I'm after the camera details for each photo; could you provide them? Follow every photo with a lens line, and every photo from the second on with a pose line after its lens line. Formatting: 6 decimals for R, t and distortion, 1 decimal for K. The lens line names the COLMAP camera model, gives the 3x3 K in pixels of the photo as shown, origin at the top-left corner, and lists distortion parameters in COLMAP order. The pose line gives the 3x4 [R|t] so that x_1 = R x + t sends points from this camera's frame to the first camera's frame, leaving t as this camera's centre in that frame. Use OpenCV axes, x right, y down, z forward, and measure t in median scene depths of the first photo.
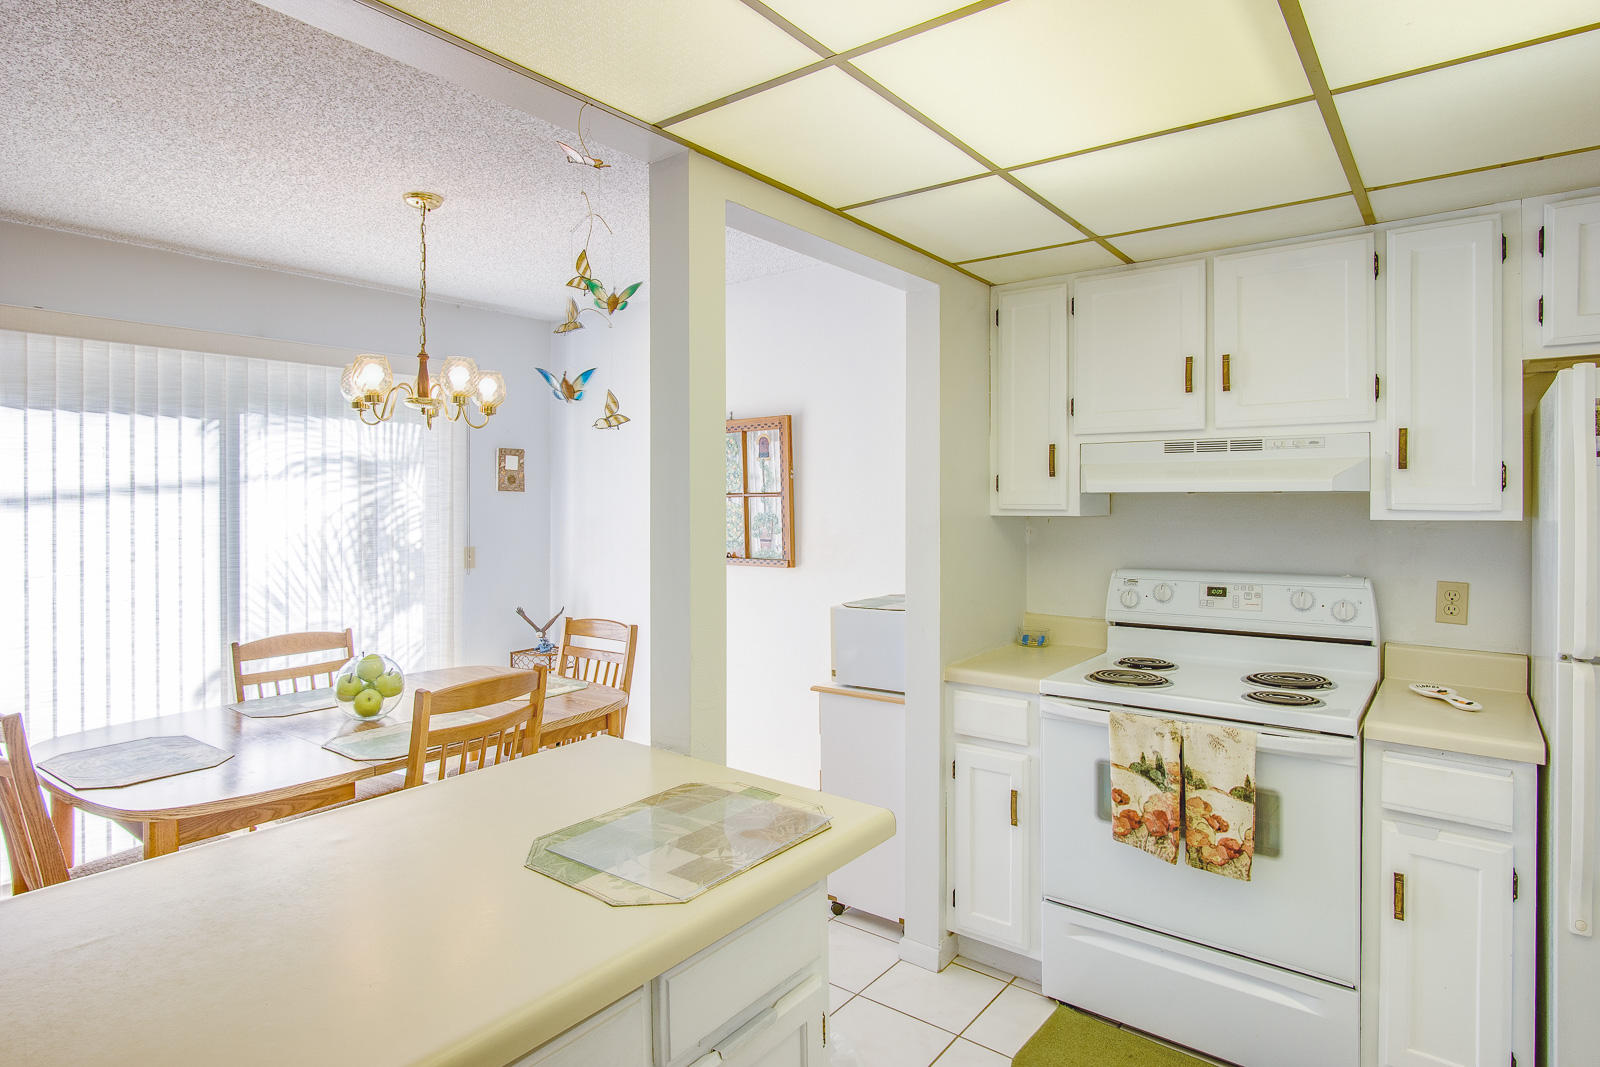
lens RADIAL K [[861.7, 0, 801.8], [0, 861.7, 504.3], [0, 0, 1]] dist [-0.014854, 0.001013]
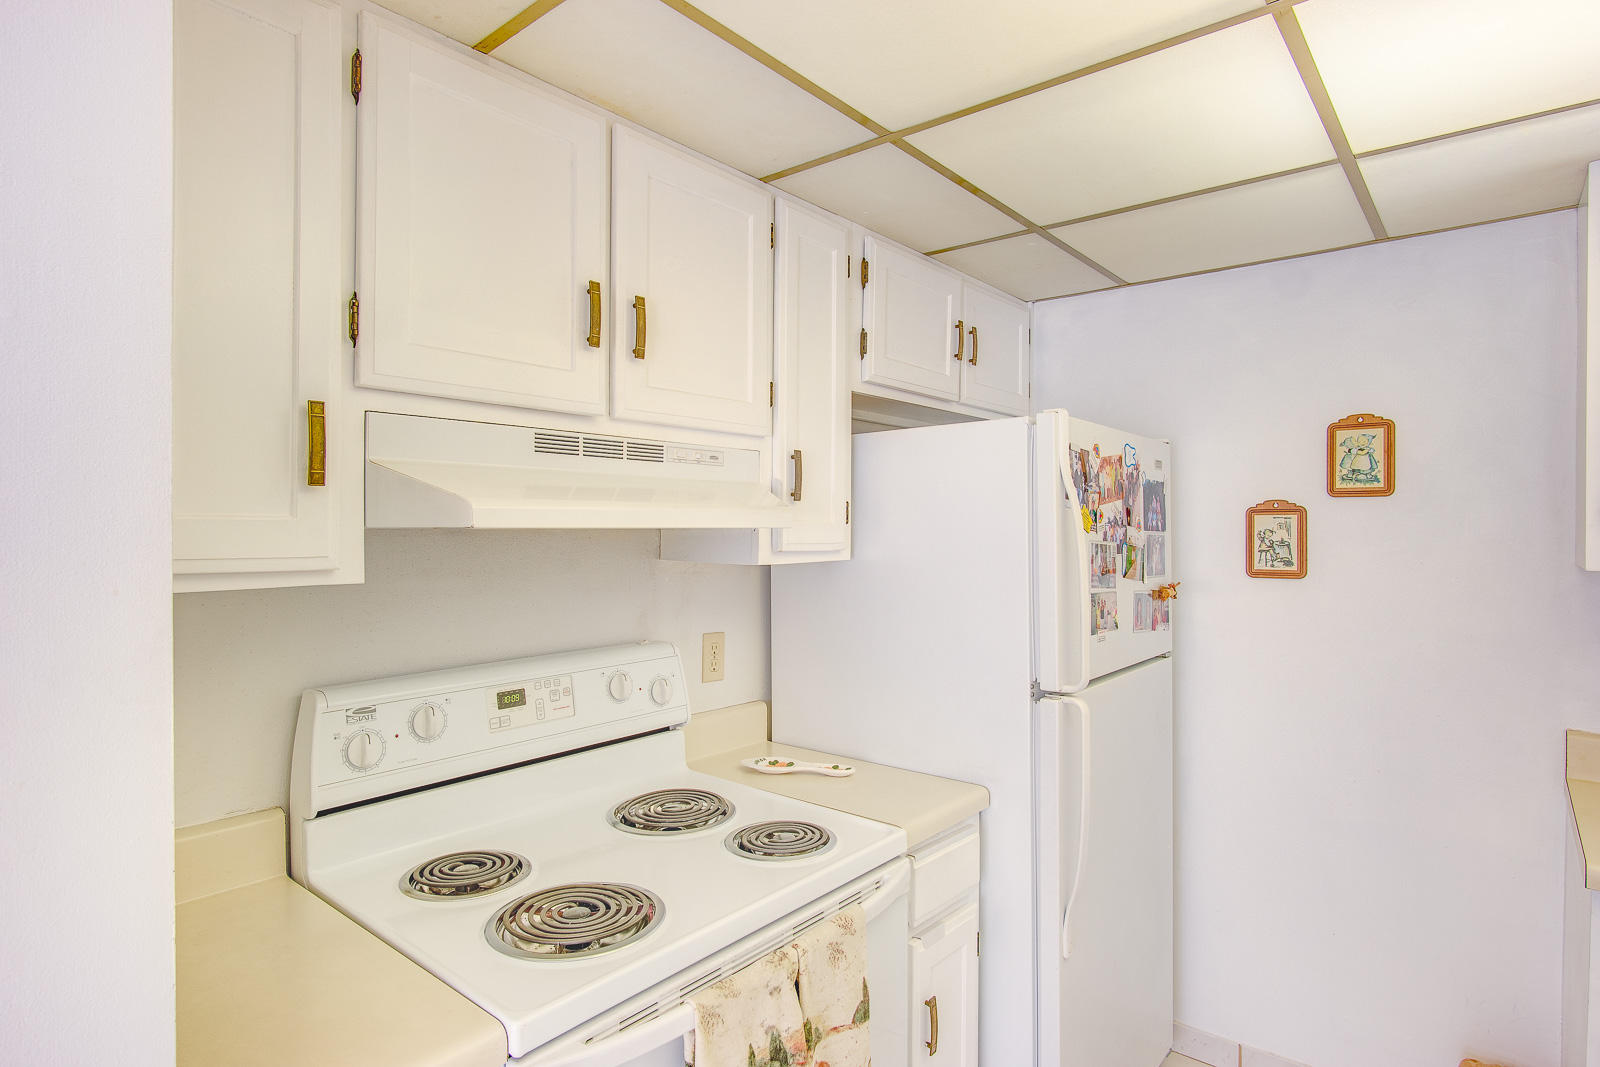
lens RADIAL K [[856.5, 0, 799.7], [0, 856.5, 524.3], [0, 0, 1]] dist [-0.010868, 0.001692]
pose [[0.031500, 0.005728, 0.999487, -0.085183], [0.003097, 0.999978, -0.005829, -0.011394], [-0.999499, 0.003279, 0.031482, 0.773084]]
